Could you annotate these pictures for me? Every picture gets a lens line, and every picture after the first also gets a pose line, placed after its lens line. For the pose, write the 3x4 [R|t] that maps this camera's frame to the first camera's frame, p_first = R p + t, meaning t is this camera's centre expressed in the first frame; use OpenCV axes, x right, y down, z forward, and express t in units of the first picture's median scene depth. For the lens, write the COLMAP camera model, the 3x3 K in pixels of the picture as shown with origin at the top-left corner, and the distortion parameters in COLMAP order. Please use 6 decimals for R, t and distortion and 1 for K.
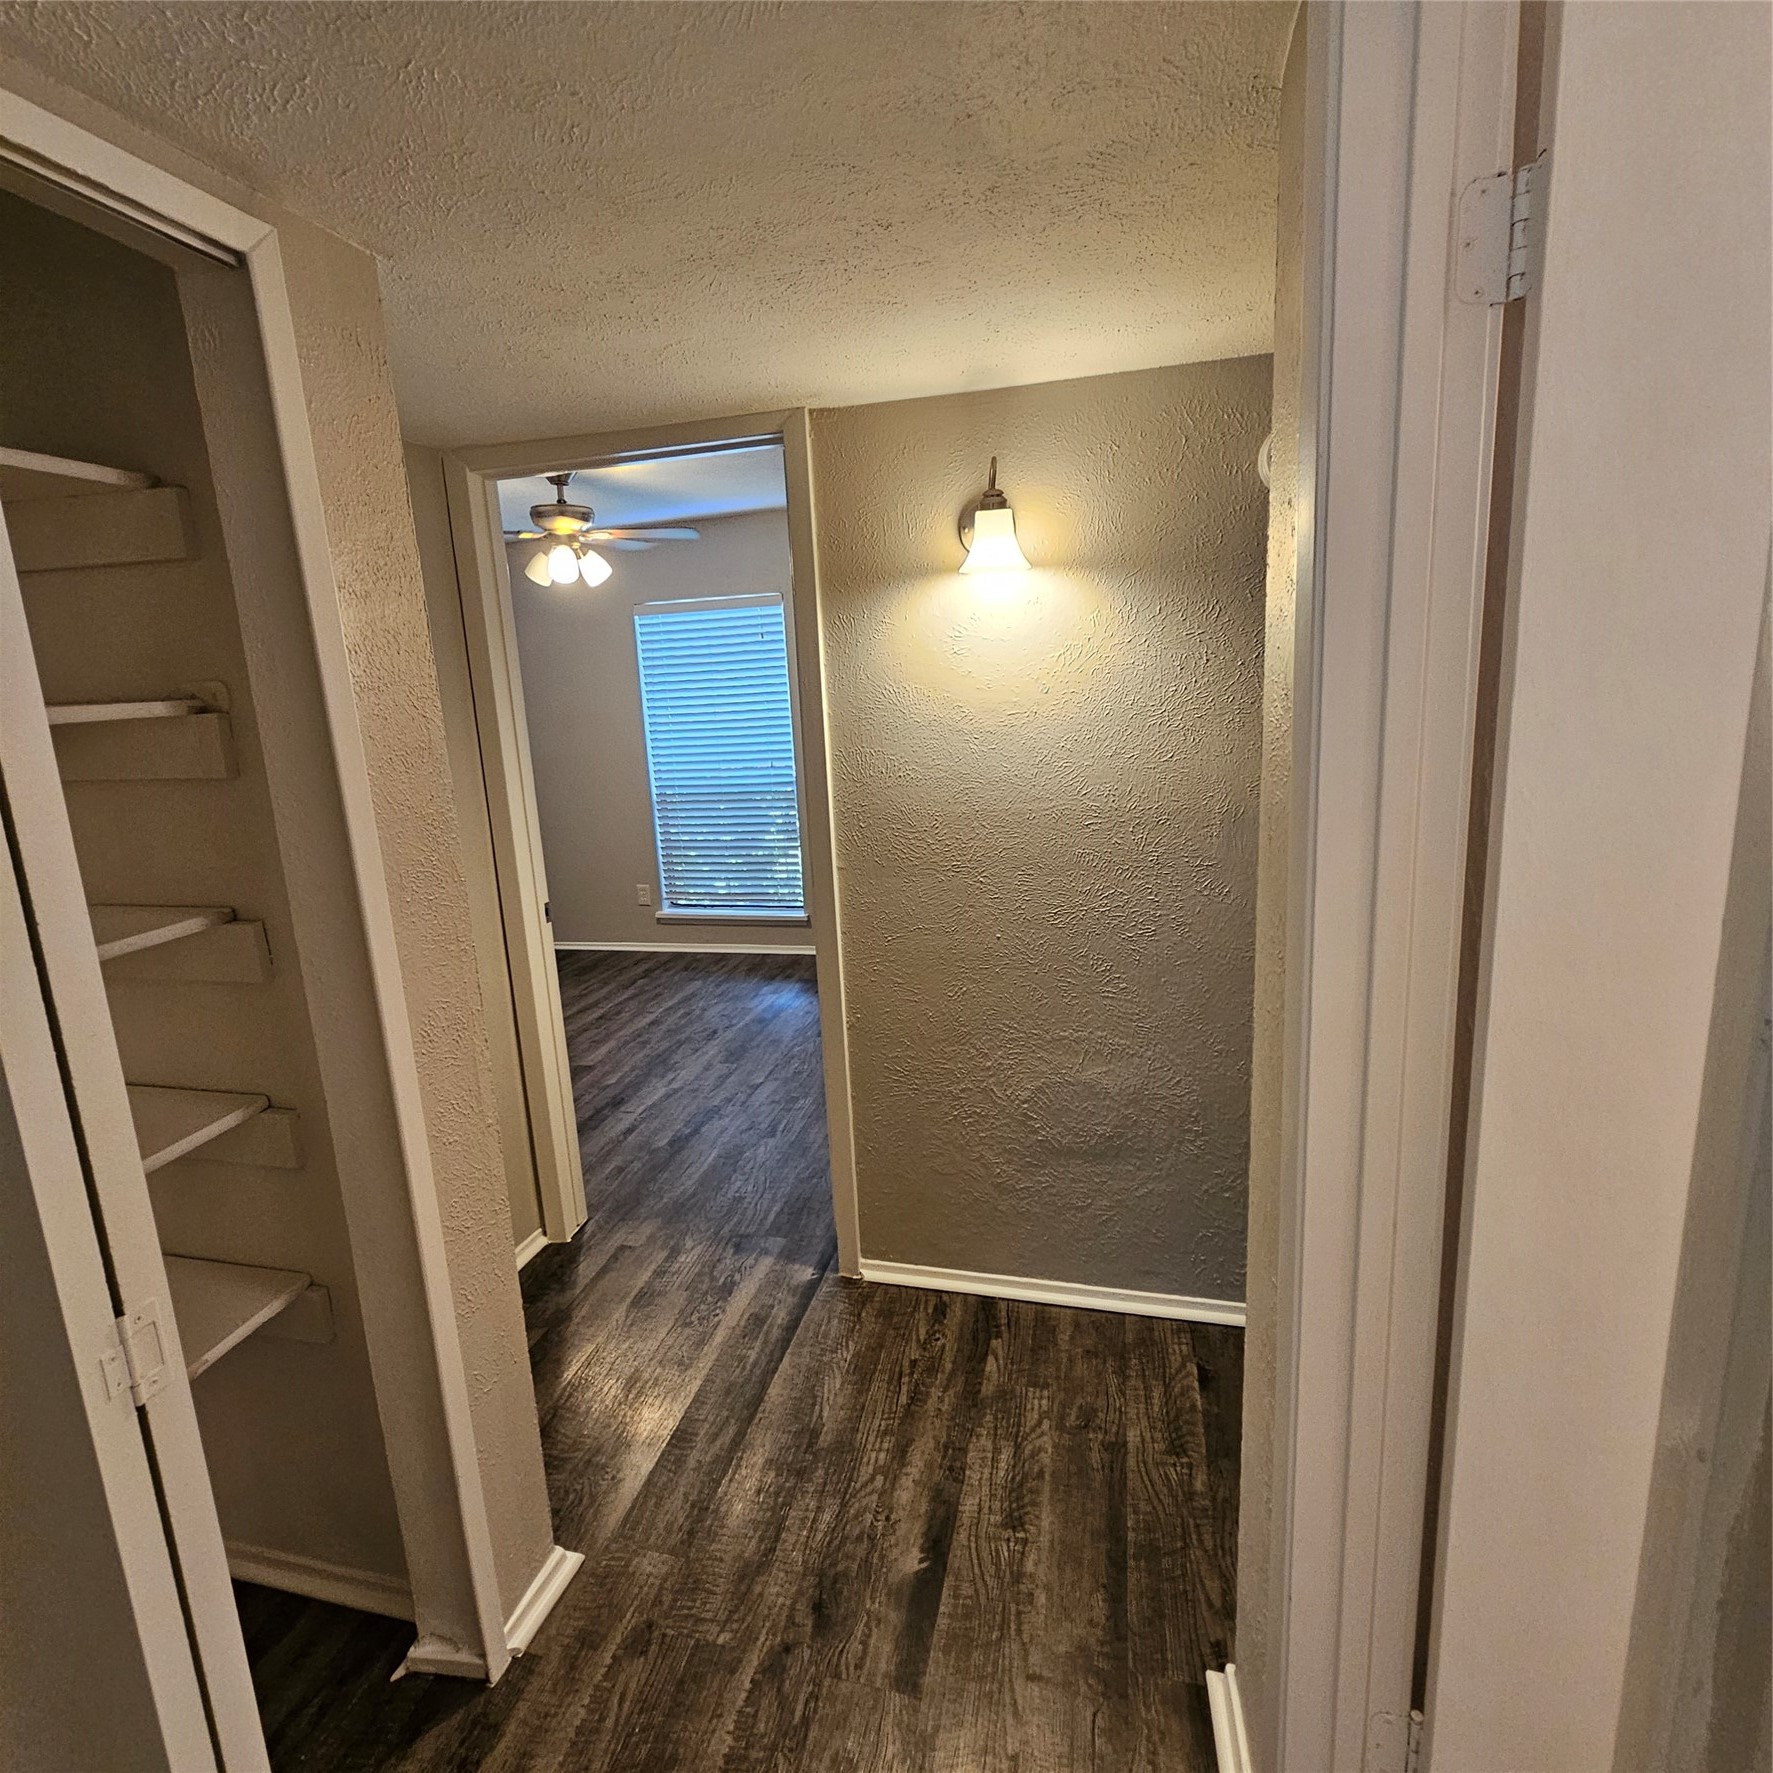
lens RADIAL K [[971.9, 0, 862.2], [0, 971.9, 886.6], [0, 0, 1]] dist [0.001208, -0.003091]
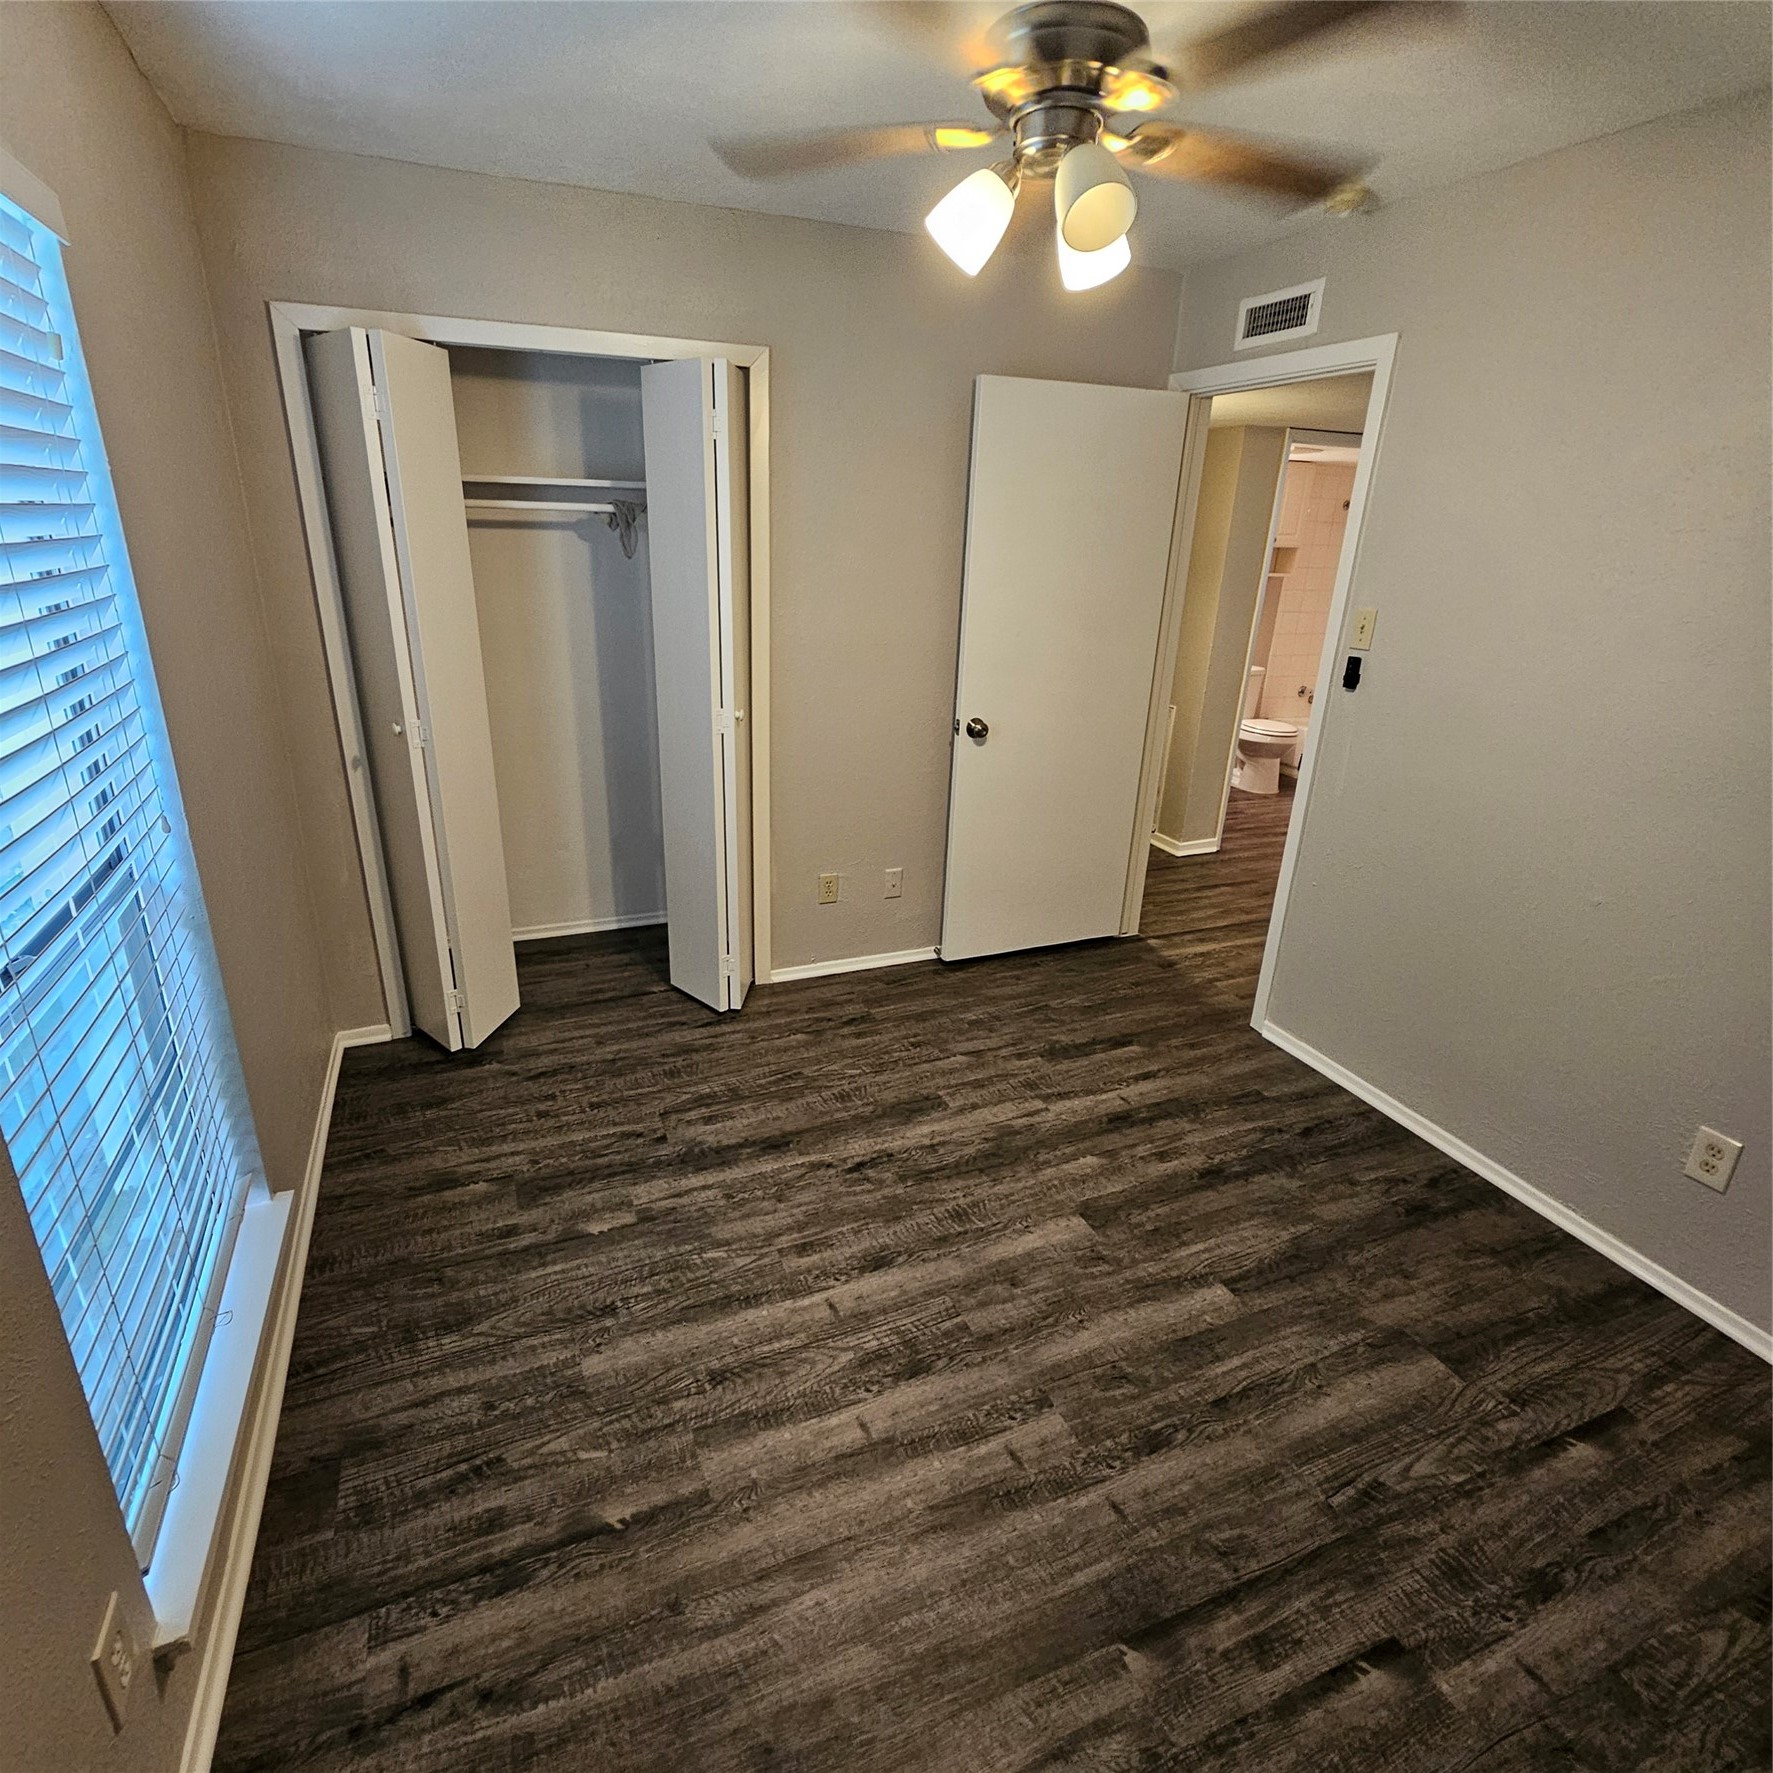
lens RADIAL K [[971.9, 0, 862.2], [0, 971.9, 886.6], [0, 0, 1]] dist [0.001208, -0.003091]
pose [[-0.595526, -0.245778, 0.764815, -0.514520], [0.162230, 0.895639, 0.414140, -0.223802], [-0.786785, 0.370707, -0.493504, 1.125926]]
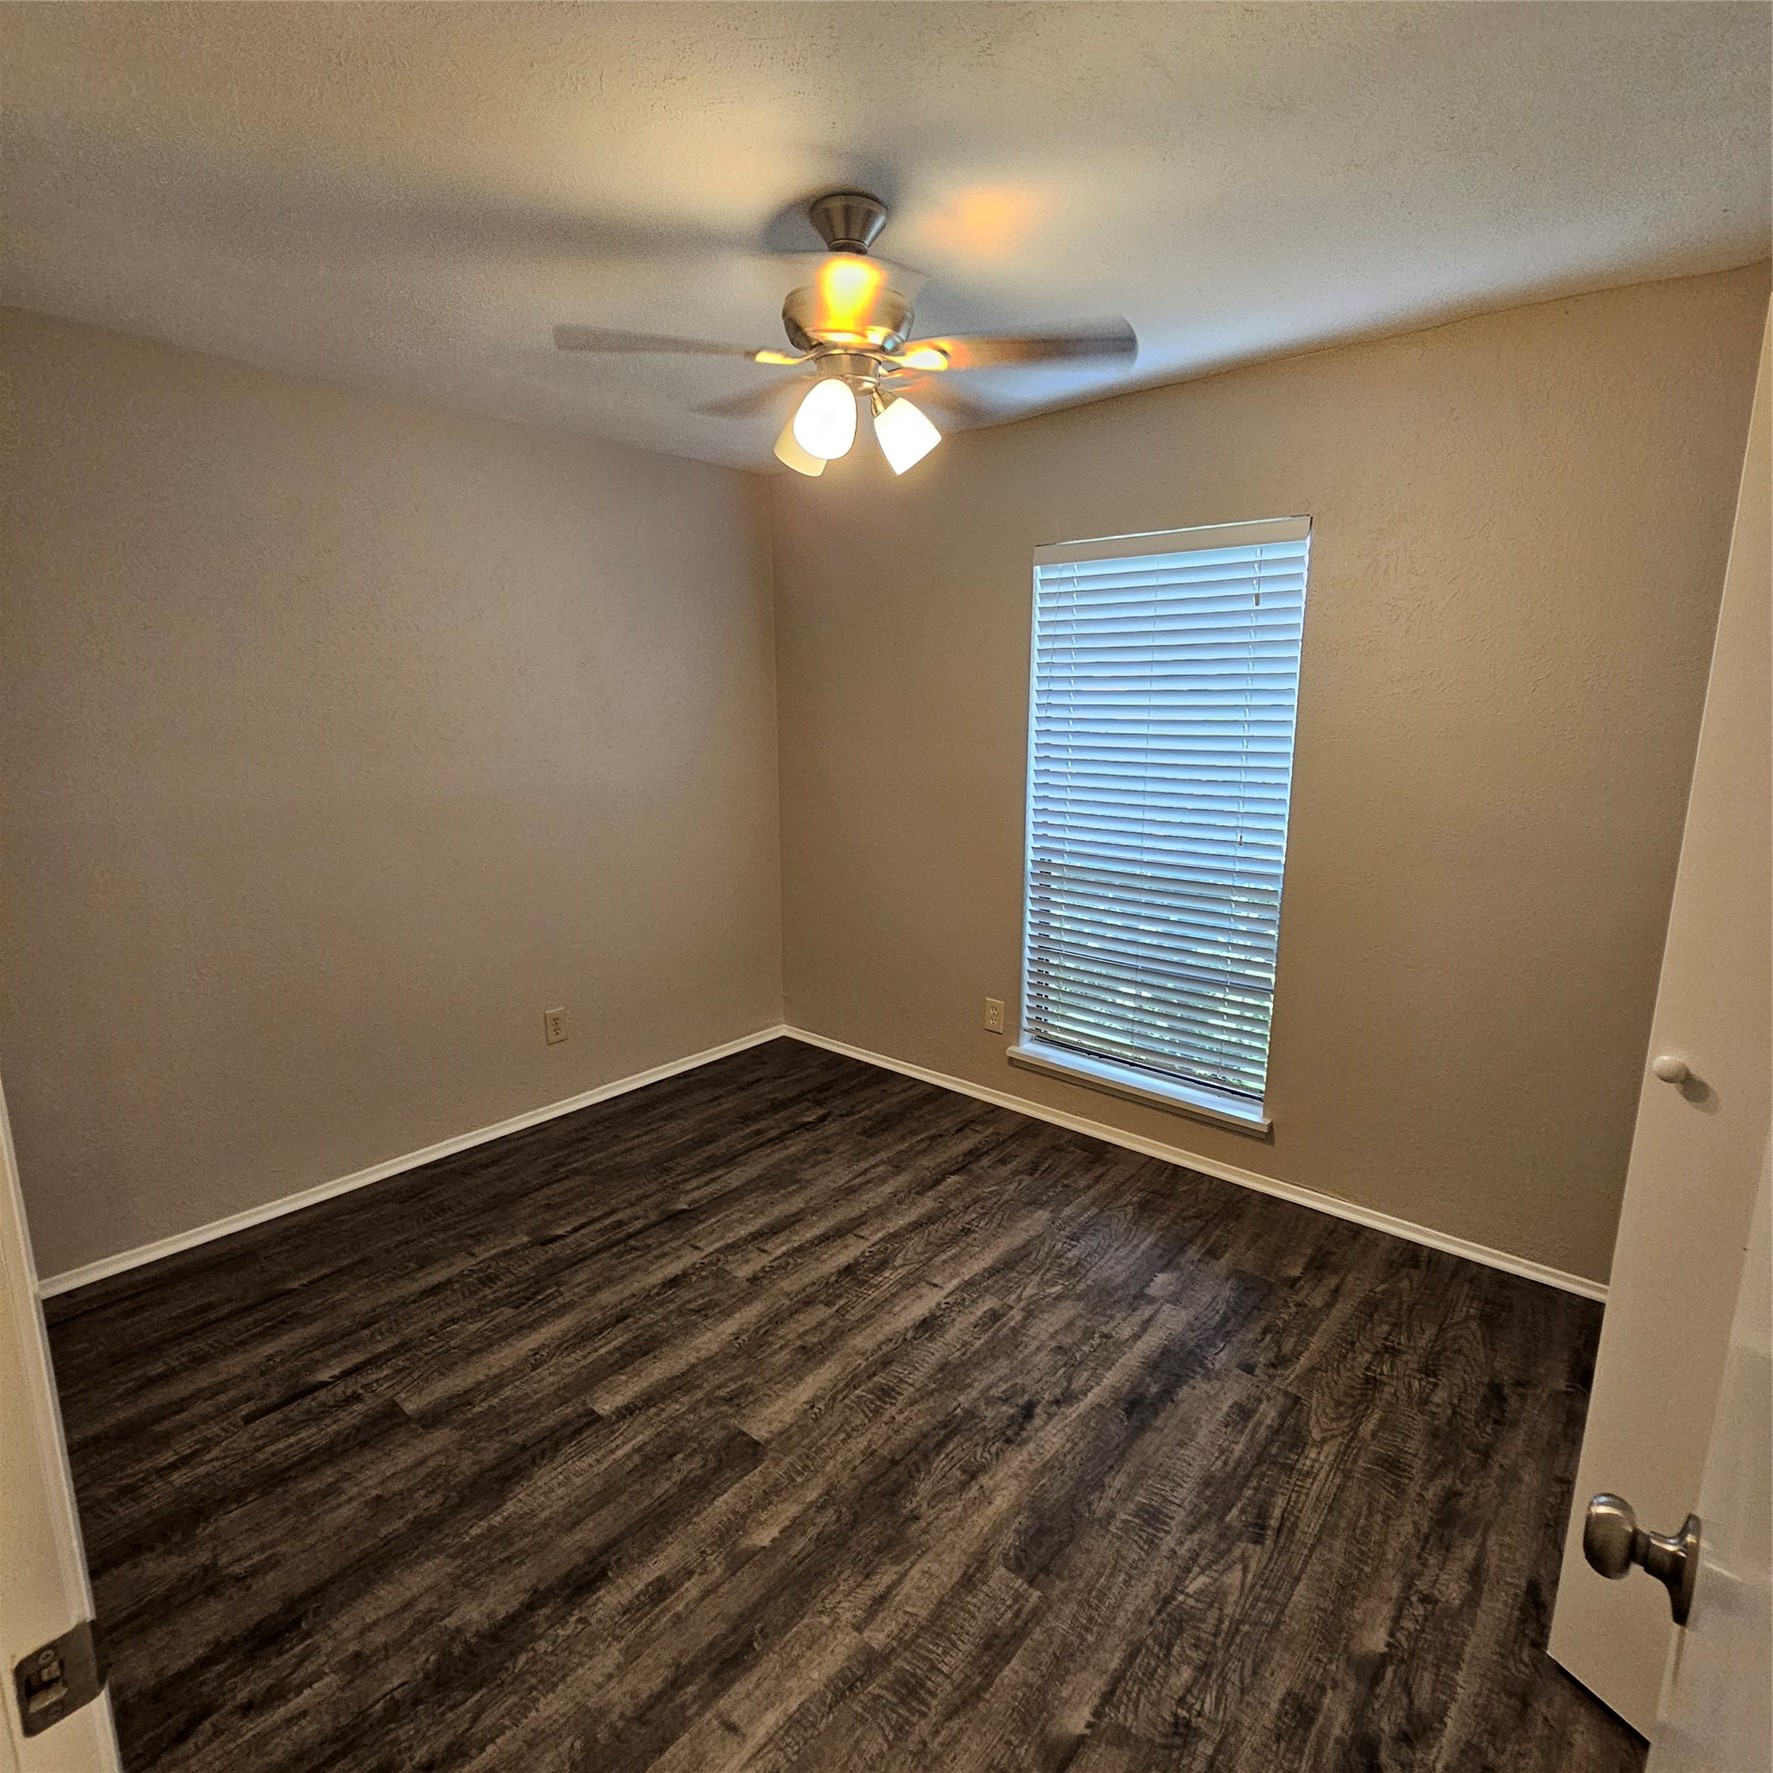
lens RADIAL K [[971.9, 0, 862.2], [0, 971.9, 886.6], [0, 0, 1]] dist [0.001208, -0.003091]
pose [[0.889373, 0.137316, -0.436072, -0.046825], [-0.134467, 0.990206, 0.037562, -0.104722], [0.436959, 0.025231, 0.899127, 0.484309]]
